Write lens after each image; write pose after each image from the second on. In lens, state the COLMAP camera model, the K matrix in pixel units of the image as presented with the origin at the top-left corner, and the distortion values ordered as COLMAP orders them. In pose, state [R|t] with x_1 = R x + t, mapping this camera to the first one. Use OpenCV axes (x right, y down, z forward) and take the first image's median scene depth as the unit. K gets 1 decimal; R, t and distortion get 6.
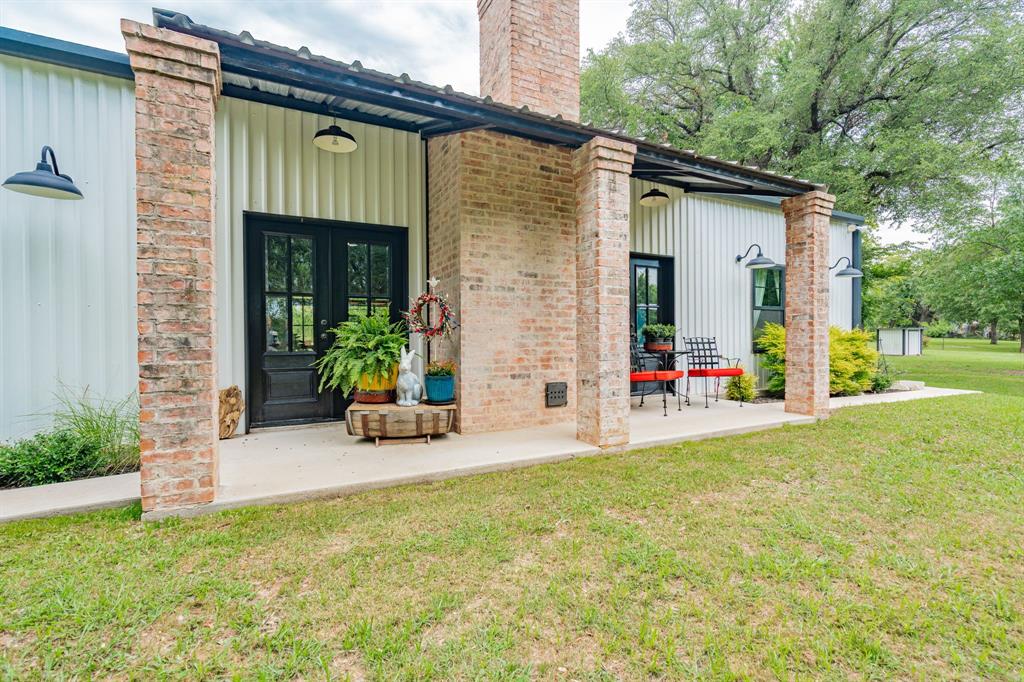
lens RADIAL K [[477.7, 0, 513.5], [0, 477.7, 337.5], [0, 0, 1]] dist [-0.001487, -0.000064]
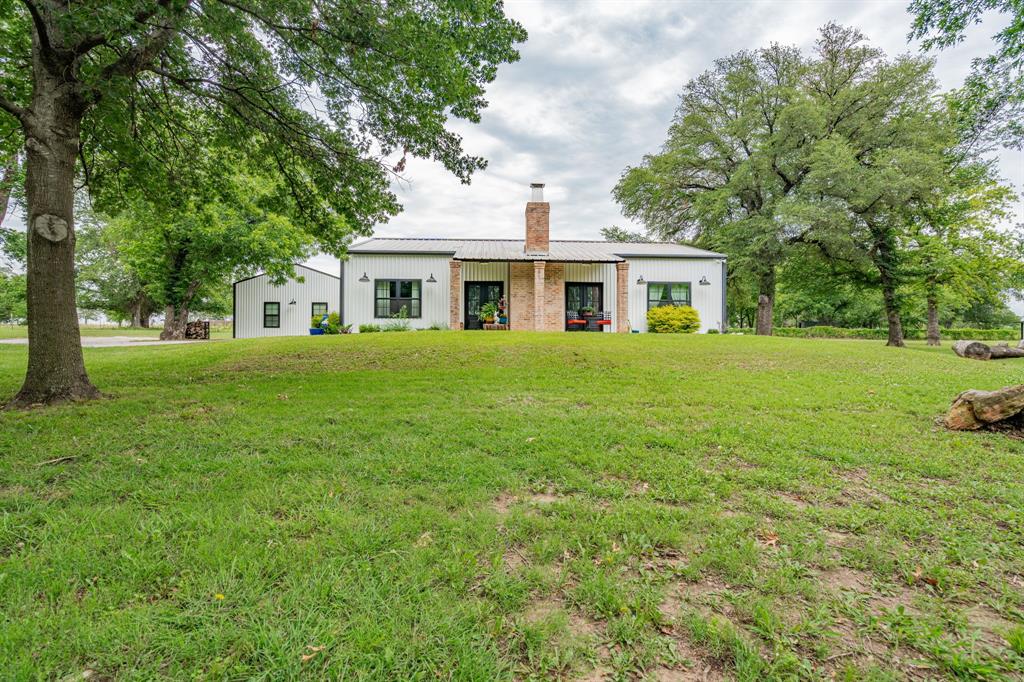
lens RADIAL K [[477.7, 0, 512.4], [0, 477.7, 340.6], [0, 0, 1]] dist [-0.001487, -0.000064]
pose [[0.910368, 0.001429, -0.413797, 1.600135], [0.000550, 0.999989, 0.004663, 0.250725], [0.413799, -0.004472, 0.910357, -2.724742]]
